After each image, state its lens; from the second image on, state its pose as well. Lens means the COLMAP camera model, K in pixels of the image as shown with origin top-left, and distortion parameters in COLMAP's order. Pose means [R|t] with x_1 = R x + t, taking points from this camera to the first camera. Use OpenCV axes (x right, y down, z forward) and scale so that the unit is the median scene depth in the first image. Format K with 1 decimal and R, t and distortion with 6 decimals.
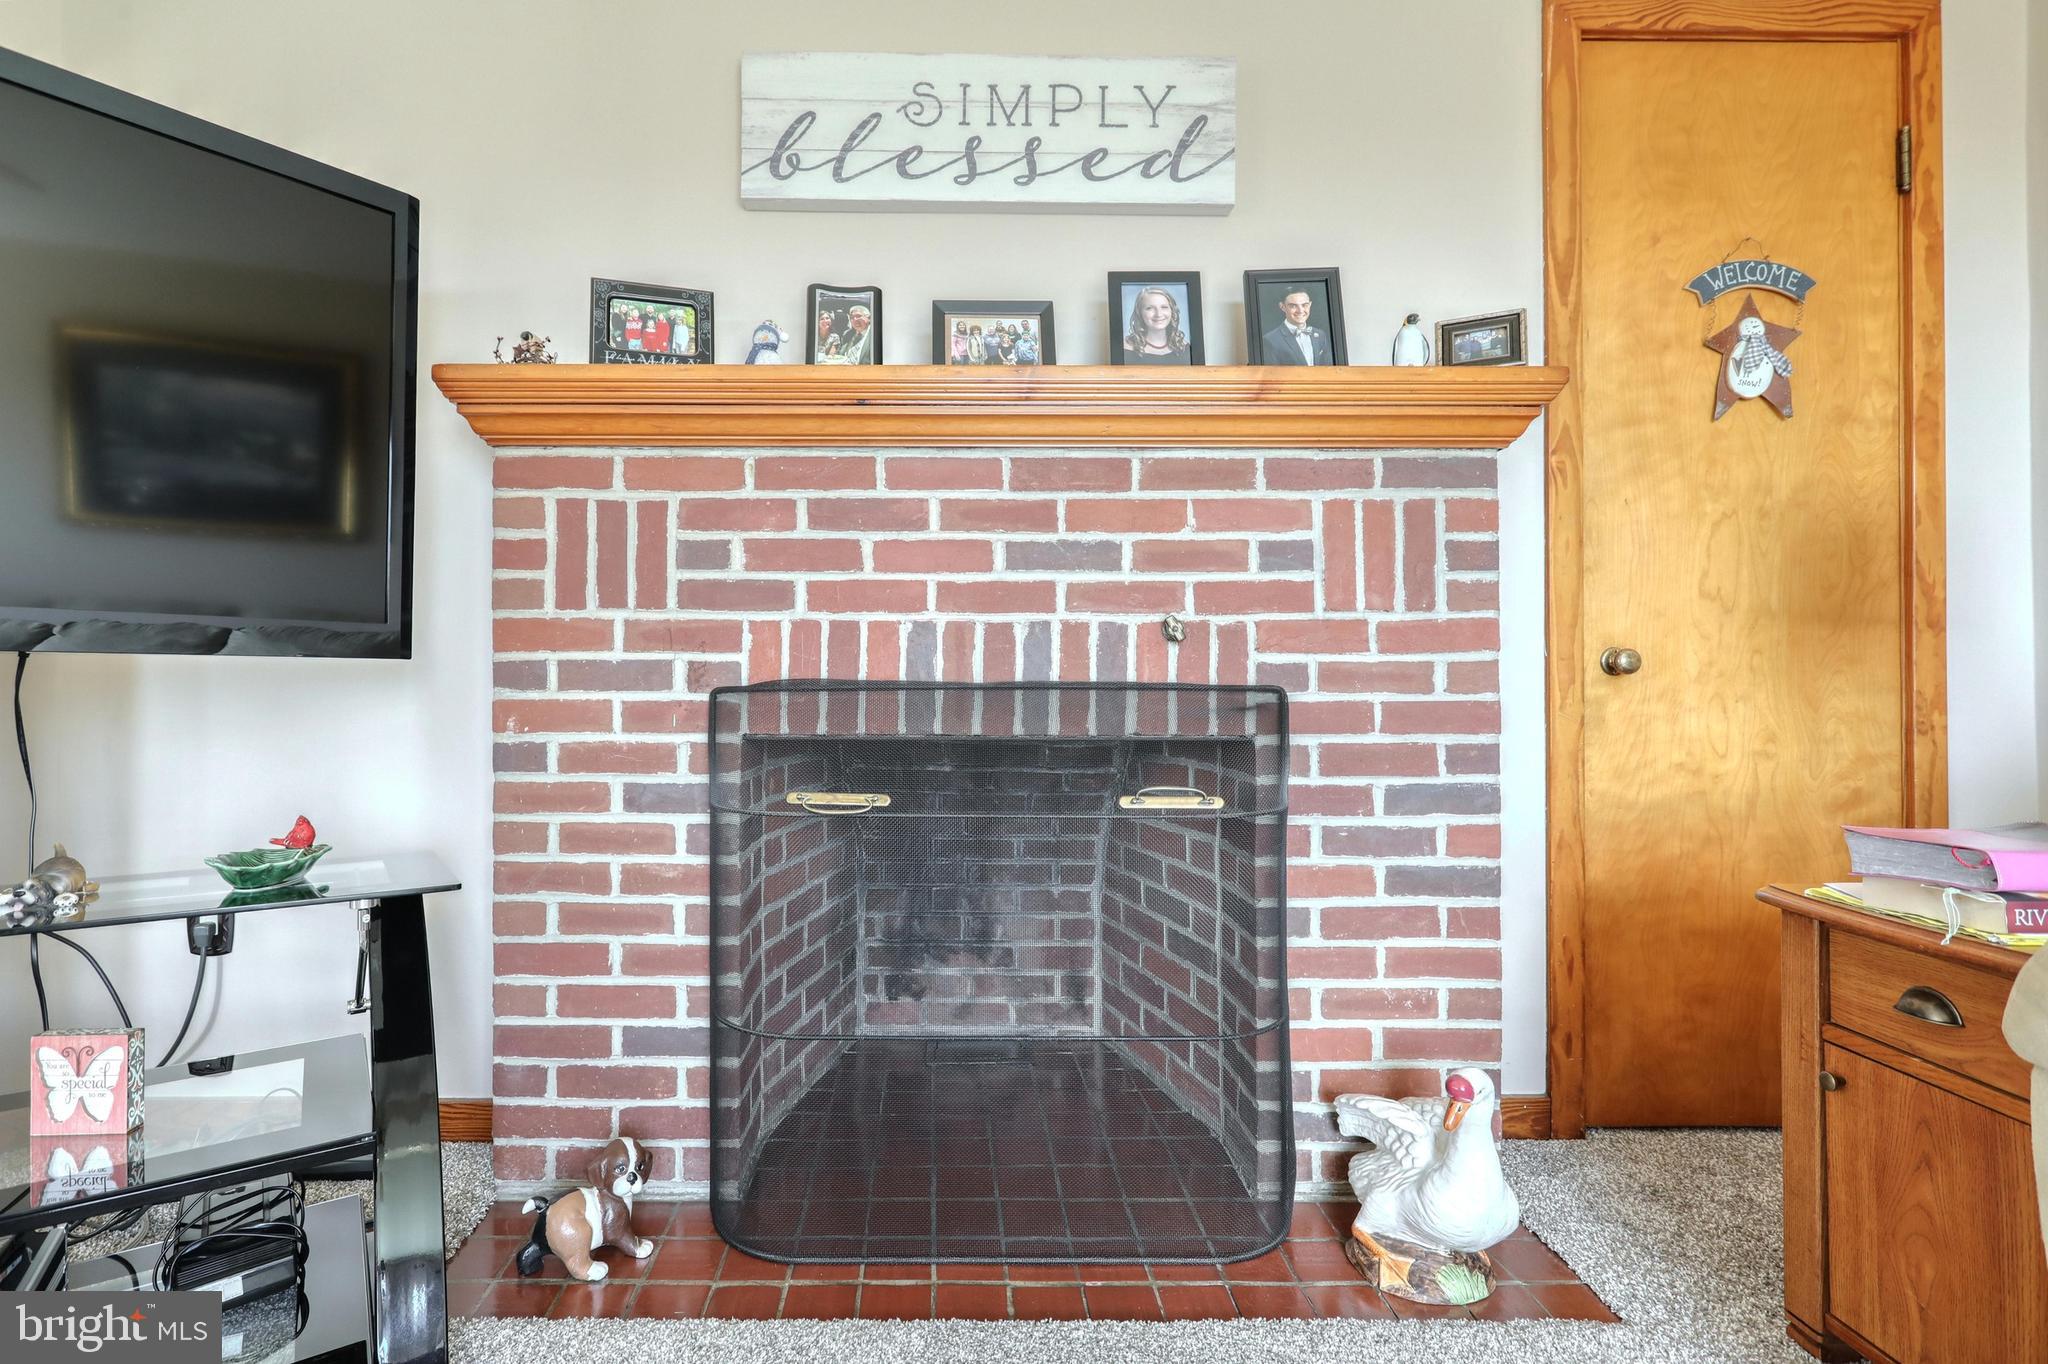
lens RADIAL K [[952.6, 0, 1017.7], [0, 952.6, 669.6], [0, 0, 1]] dist [-0.000988, 0.000972]
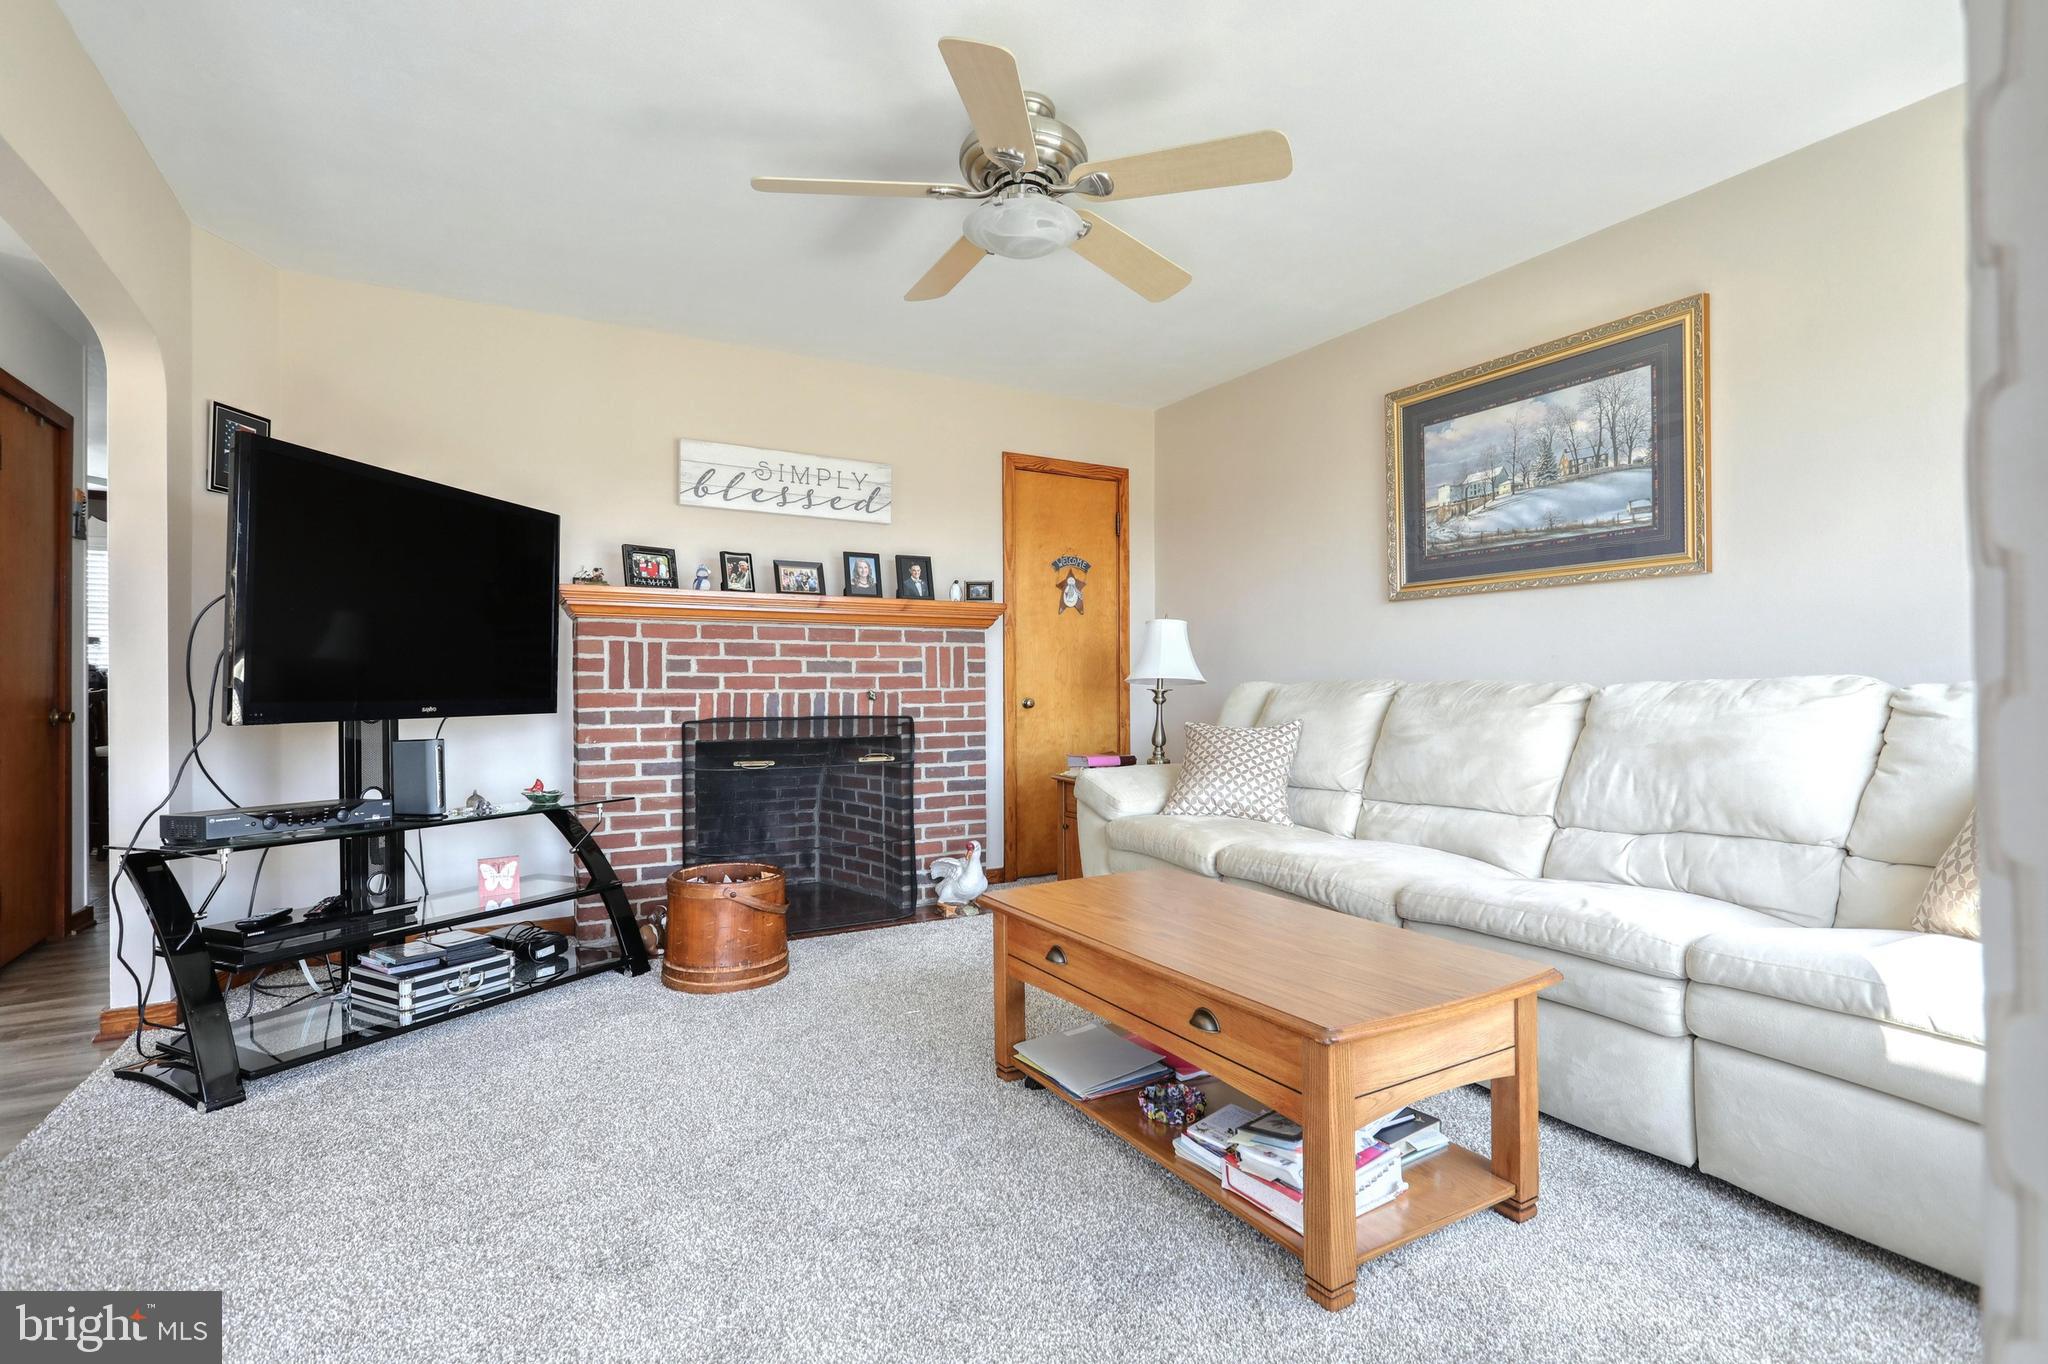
lens RADIAL K [[952.6, 0, 1027.7], [0, 952.6, 675.8], [0, 0, 1]] dist [-0.000988, 0.000972]
pose [[0.896423, -0.003283, 0.443187, -0.595447], [0.000208, 0.999976, 0.006986, -0.110614], [-0.443199, -0.006170, 0.896402, -1.495276]]
